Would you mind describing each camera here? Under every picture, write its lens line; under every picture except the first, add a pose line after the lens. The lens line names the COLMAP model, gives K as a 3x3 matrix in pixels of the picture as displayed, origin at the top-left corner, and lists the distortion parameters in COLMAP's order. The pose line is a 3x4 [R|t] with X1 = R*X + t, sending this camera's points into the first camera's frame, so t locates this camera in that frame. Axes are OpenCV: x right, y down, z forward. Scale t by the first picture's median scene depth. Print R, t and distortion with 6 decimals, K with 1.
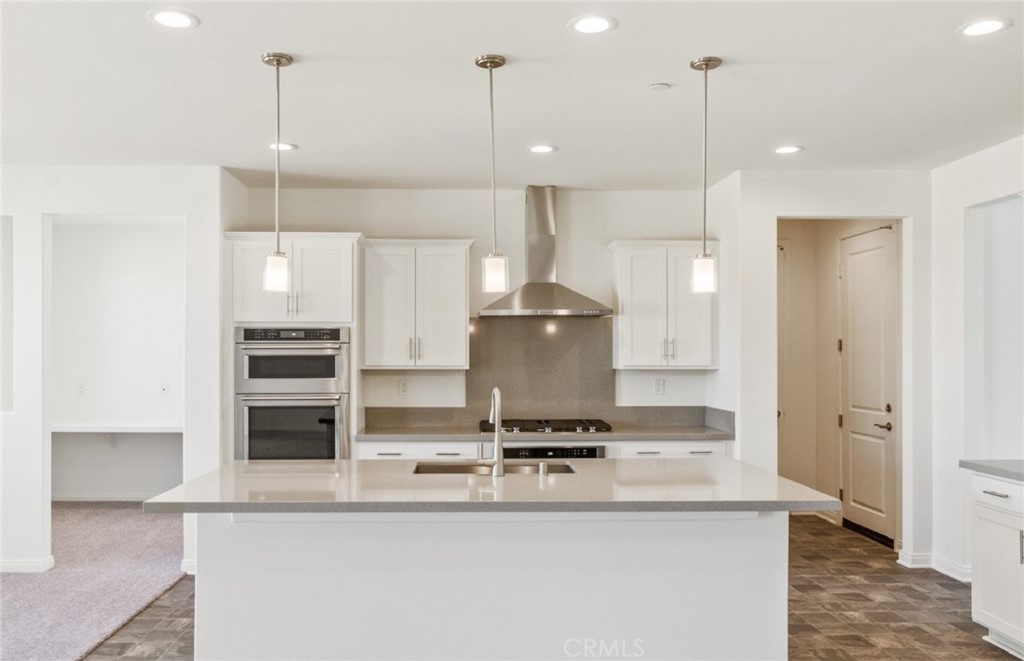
lens RADIAL K [[897.8, 0, 489.1], [0, 897.8, 327.5], [0, 0, 1]] dist [0.079534, 0.007727]
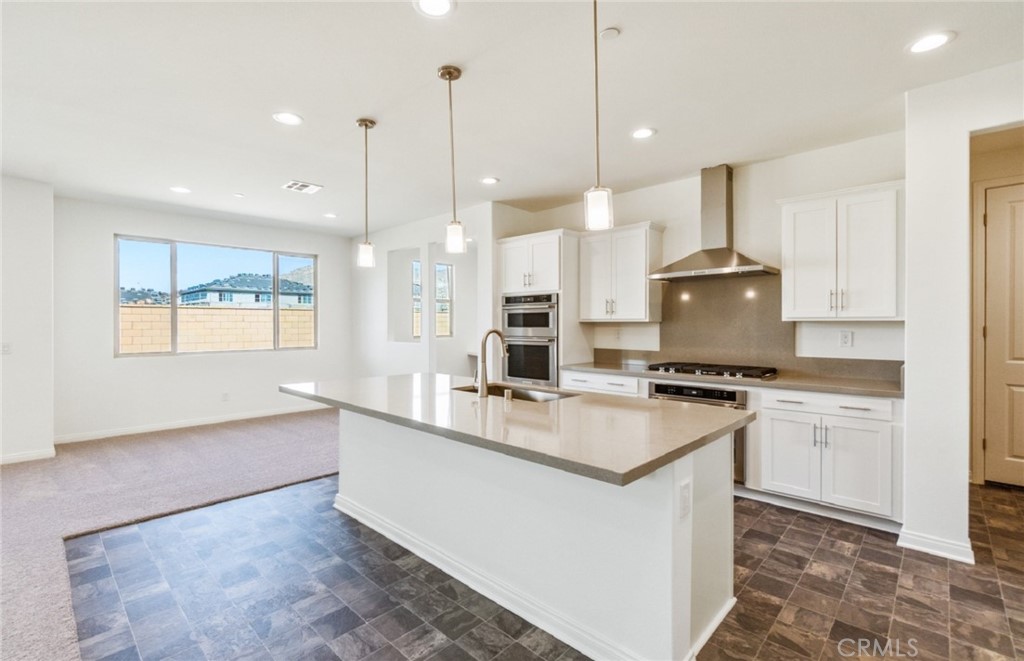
lens RADIAL K [[462.8, 0, 483.5], [0, 462.8, 318.2], [0, 0, 1]] dist [-0.015828, 0.003278]
pose [[0.656040, -0.009006, -0.754673, 0.328634], [0.023484, 0.999688, 0.008485, 0.030245], [0.754361, -0.023289, 0.656047, 0.381209]]
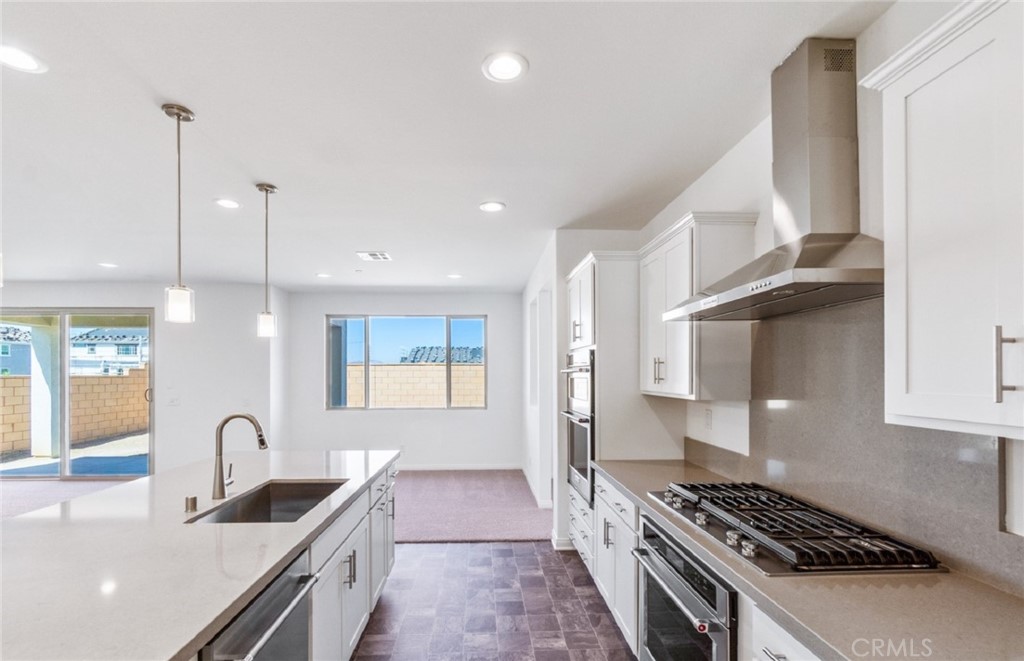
lens RADIAL K [[463.6, 0, 507.2], [0, 463.6, 370.7], [0, 0, 1]] dist [-0.008893, 0.000479]
pose [[-0.016201, -0.008869, -0.999829, 0.340118], [0.029566, 0.999519, -0.009345, 0.022860], [0.999432, -0.029712, -0.015931, 0.863099]]
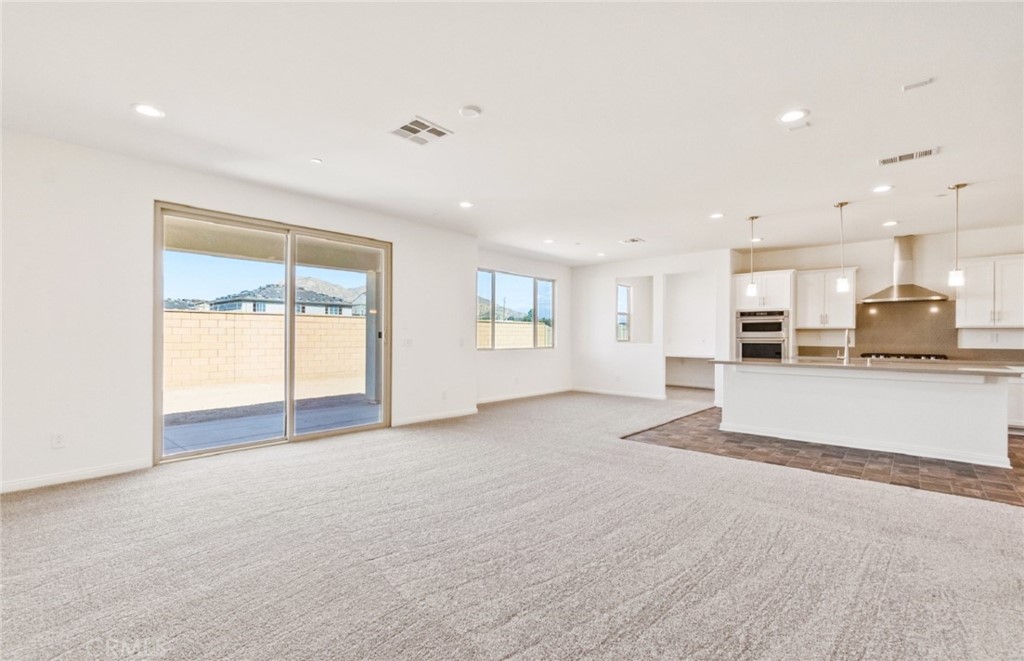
lens RADIAL K [[462.8, 0, 473.9], [0, 462.8, 346.9], [0, 0, 1]] dist [-0.015828, 0.003278]
pose [[0.690534, 0.021182, -0.722990, 0.140545], [0.019436, 0.998667, 0.047823, 0.021042], [0.723039, -0.047075, 0.689202, -0.408721]]
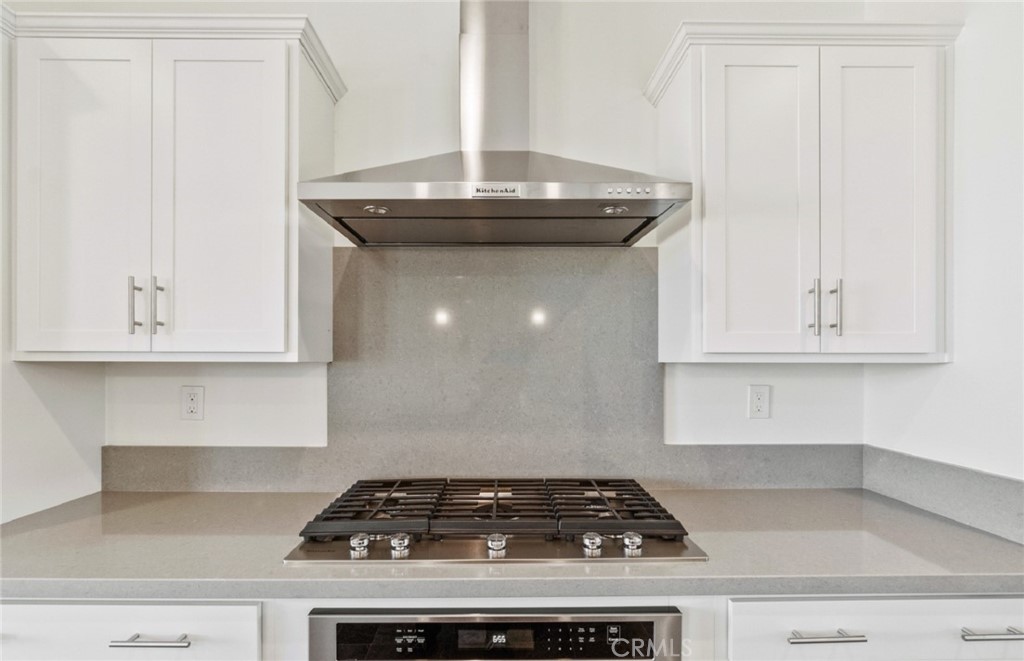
lens RADIAL K [[463.6, 0, 499.1], [0, 463.6, 364.9], [0, 0, 1]] dist [-0.008893, 0.000479]
pose [[0.999266, 0.001563, -0.038278, 0.071003], [0.000082, 0.999078, 0.042940, 0.039622], [0.038310, -0.042911, 0.998344, 0.811898]]
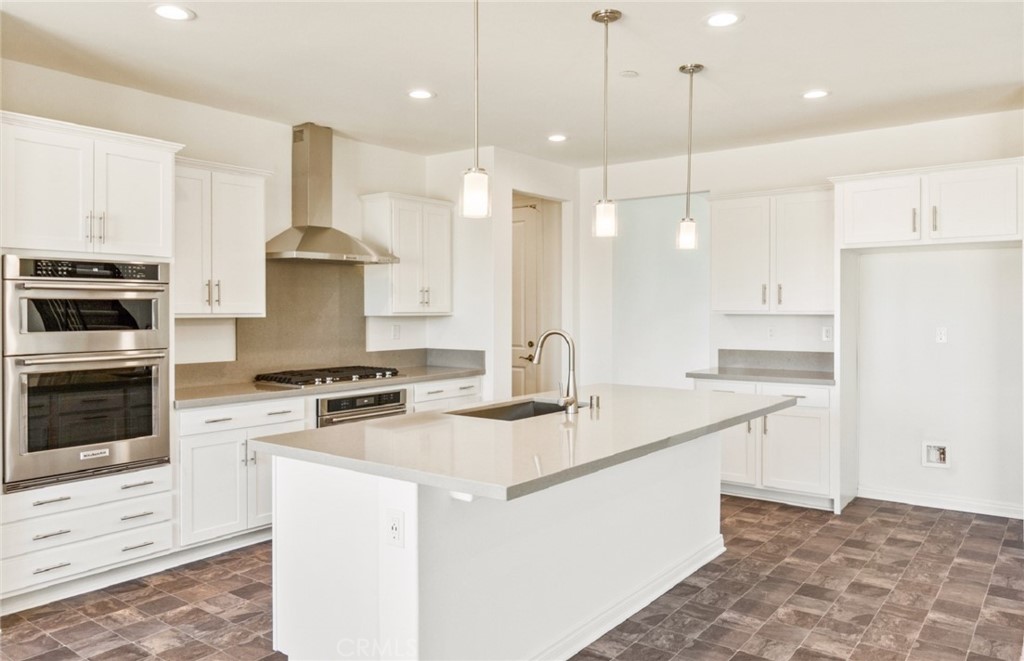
lens RADIAL K [[770.4, 0, 518.5], [0, 770.4, 297.3], [0, 0, 1]] dist [0.030602, 0.002294]
pose [[0.633894, 0.011372, 0.773337, -0.458245], [-0.019799, 0.999803, 0.001527, 0.020748], [-0.773167, -0.016279, 0.633994, 0.322548]]
